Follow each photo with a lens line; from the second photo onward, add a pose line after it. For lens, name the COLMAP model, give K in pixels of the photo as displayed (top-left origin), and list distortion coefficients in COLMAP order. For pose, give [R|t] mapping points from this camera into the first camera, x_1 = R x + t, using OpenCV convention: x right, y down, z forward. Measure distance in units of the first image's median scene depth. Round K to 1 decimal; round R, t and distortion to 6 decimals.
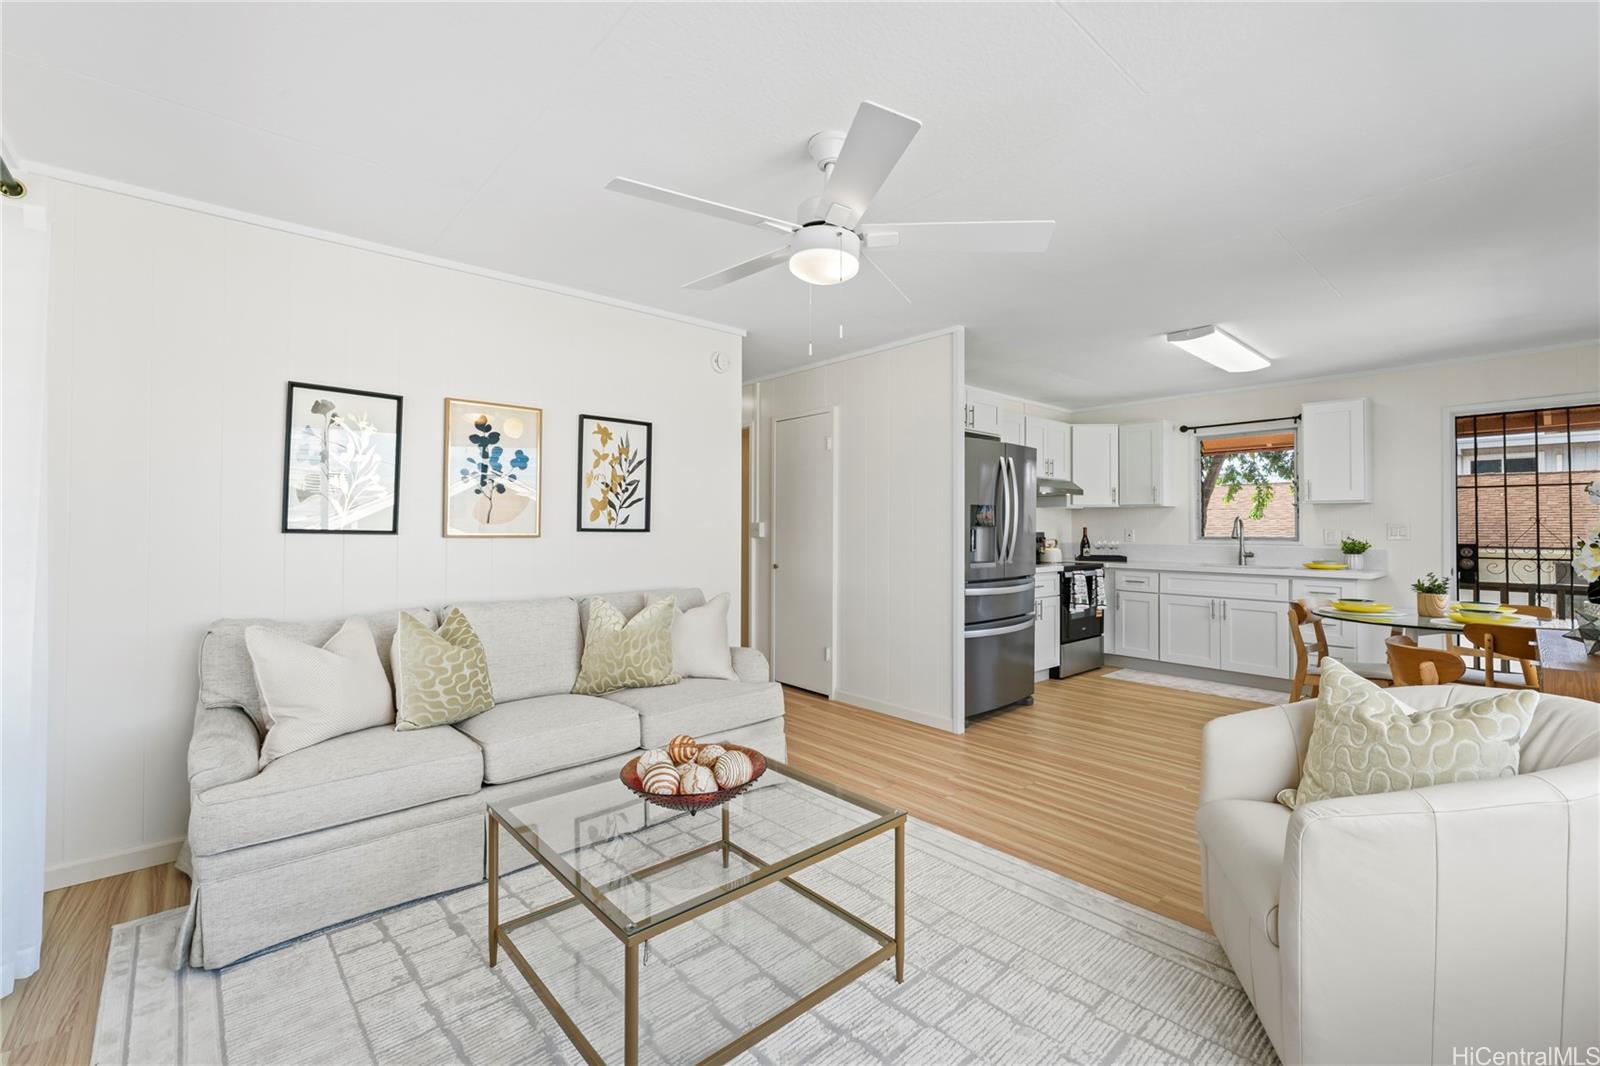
lens RADIAL K [[677.0, 0, 788.4], [0, 677.0, 520.2], [0, 0, 1]] dist [-0.013367, -0.000250]
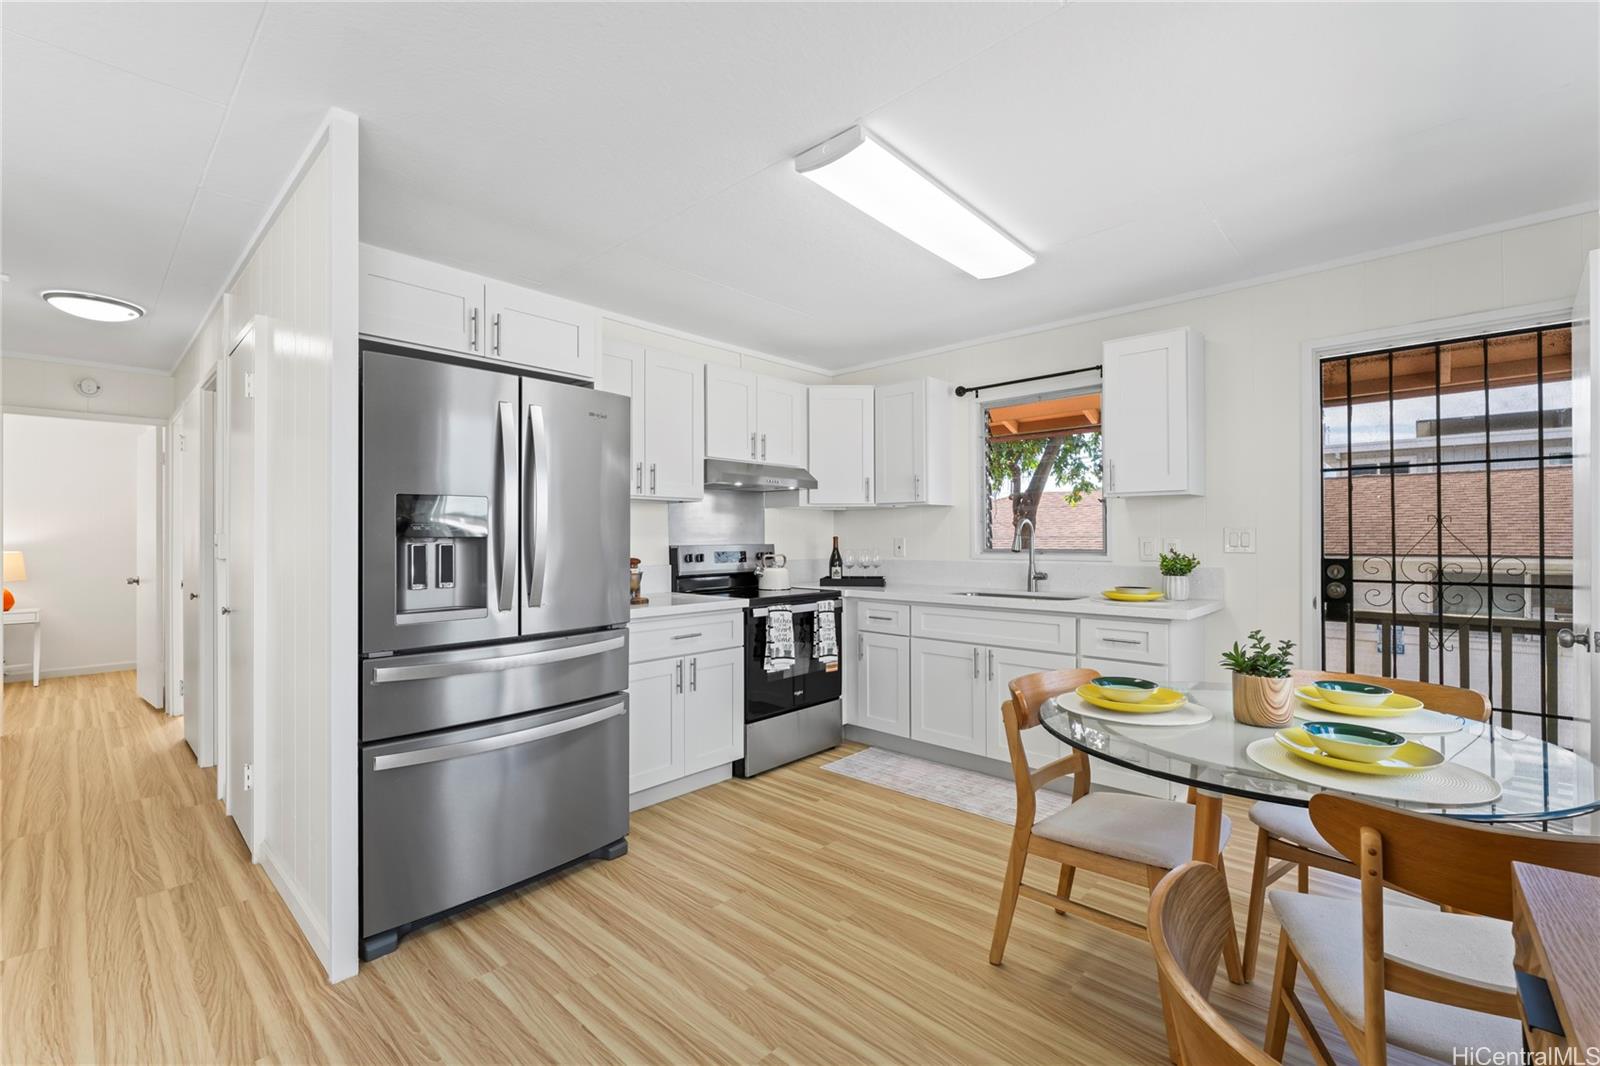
lens RADIAL K [[677.0, 0, 803.9], [0, 677.0, 539.1], [0, 0, 1]] dist [-0.013367, -0.000250]
pose [[0.993541, -0.009057, 0.113114, 0.402105], [0.007490, 0.999870, 0.014271, 0.003726], [-0.113229, -0.013331, 0.993479, 0.385601]]
